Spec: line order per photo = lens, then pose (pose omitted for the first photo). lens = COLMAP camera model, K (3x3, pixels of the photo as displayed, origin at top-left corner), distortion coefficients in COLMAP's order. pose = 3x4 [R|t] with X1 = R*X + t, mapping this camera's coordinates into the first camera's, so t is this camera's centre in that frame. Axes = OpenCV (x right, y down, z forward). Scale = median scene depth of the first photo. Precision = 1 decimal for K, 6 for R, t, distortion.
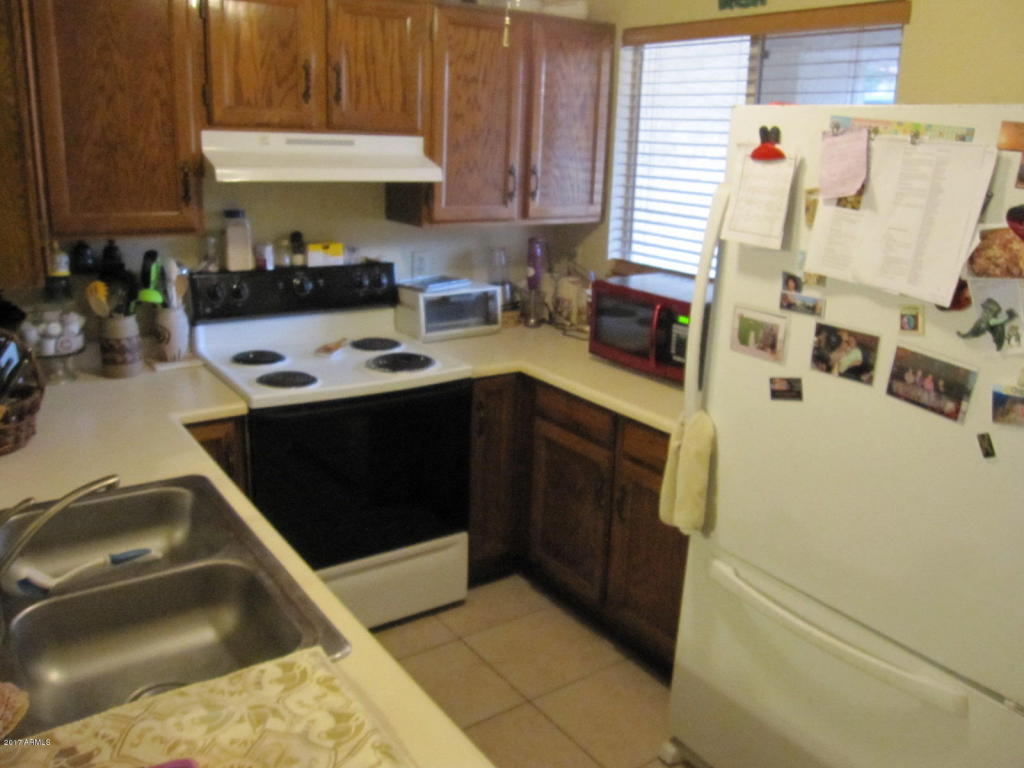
lens RADIAL K [[844.7, 0, 512.0], [0, 844.7, 384.0], [0, 0, 1]] dist [-0.041830, 0.006566]
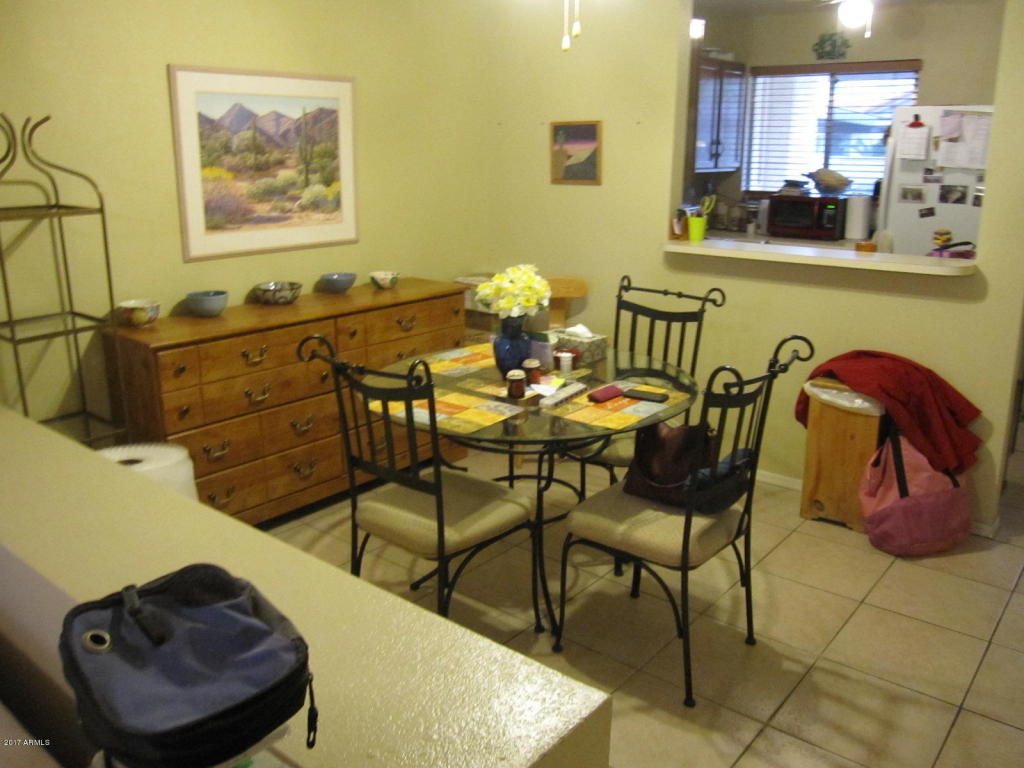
lens RADIAL K [[844.7, 0, 512.0], [0, 844.7, 384.0], [0, 0, 1]] dist [-0.041830, 0.006566]
pose [[0.965097, -0.101032, 0.241621, -1.689319], [0.101967, 0.994750, 0.008668, 0.401278], [-0.241228, 0.016272, 0.970332, -1.279236]]
